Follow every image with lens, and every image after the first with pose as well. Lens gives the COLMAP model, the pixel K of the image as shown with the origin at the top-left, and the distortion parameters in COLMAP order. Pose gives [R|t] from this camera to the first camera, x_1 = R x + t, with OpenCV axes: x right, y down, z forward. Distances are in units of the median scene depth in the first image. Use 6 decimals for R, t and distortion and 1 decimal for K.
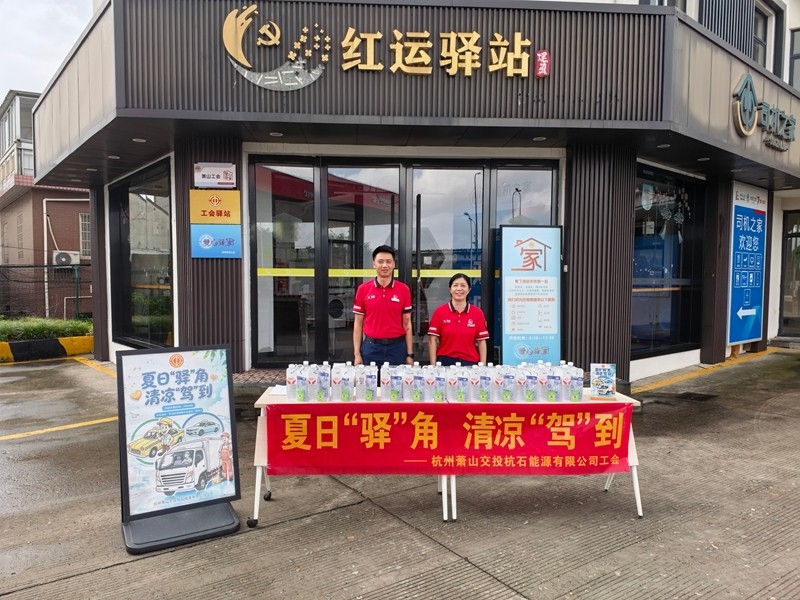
lens RADIAL K [[616.3, 0, 400.0], [0, 616.3, 300.0], [0, 0, 1]] dist [0.079730, -0.002095]
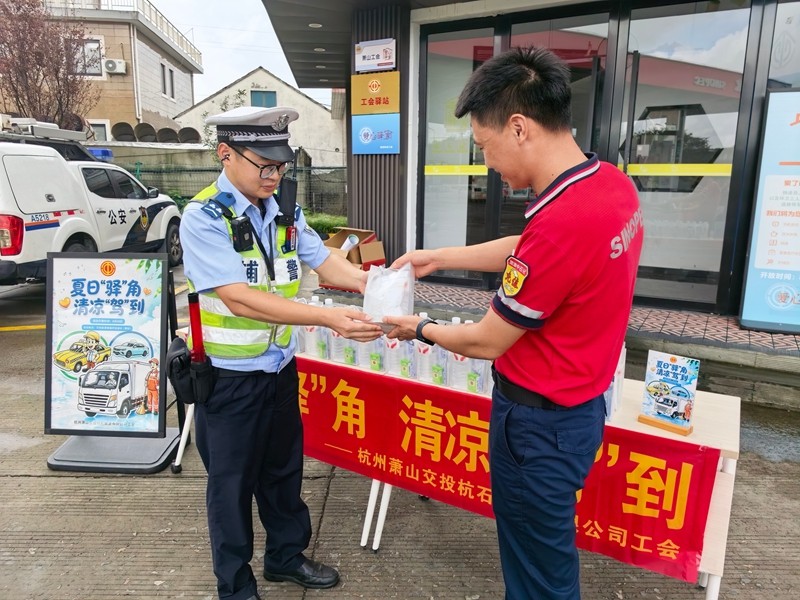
lens RADIAL K [[594.8, 0, 400.0], [0, 594.8, 300.0], [0, 0, 1]] dist [0.042592, 0.001986]
pose [[0.817547, 0.121576, -0.562881, 0.426308], [-0.030094, 0.985144, 0.169070, -0.011686], [0.575074, -0.121284, 0.809061, 0.531478]]
